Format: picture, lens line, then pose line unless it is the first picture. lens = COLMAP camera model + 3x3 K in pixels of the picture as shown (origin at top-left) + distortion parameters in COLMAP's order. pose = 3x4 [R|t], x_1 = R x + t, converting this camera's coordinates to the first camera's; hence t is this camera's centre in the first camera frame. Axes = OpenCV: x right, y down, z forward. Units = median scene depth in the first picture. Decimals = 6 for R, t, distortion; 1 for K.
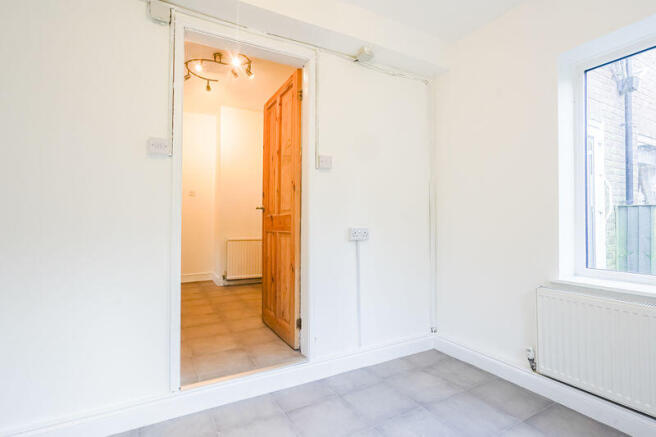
lens RADIAL K [[307.5, 0, 327.6], [0, 307.5, 221.7], [0, 0, 1]] dist [-0.011592, 0.010188]
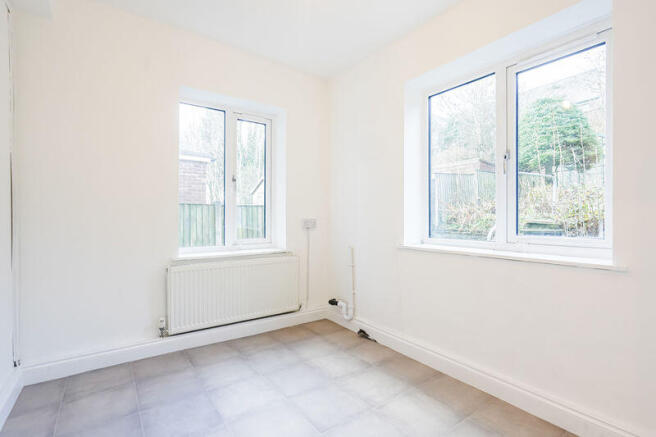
lens RADIAL K [[307.5, 0, 329.3], [0, 307.5, 220.0], [0, 0, 1]] dist [-0.011592, 0.010188]
pose [[-0.102903, -0.005778, 0.994675, -0.632050], [-0.012713, 0.999909, 0.004494, 0.007774], [-0.994610, -0.012182, -0.102967, 0.495051]]
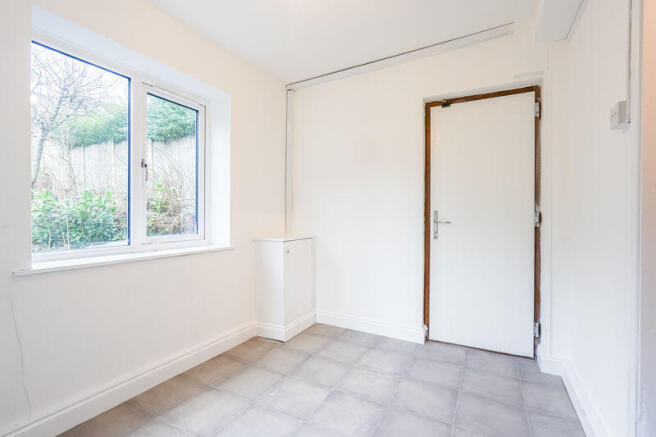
lens RADIAL K [[307.5, 0, 321.9], [0, 307.5, 217.7], [0, 0, 1]] dist [-0.011592, 0.010188]
pose [[-0.853384, -0.002478, -0.521277, 0.636141], [0.005301, 0.999896, -0.013431, 0.002084], [0.521256, -0.014225, -0.853282, 1.249097]]
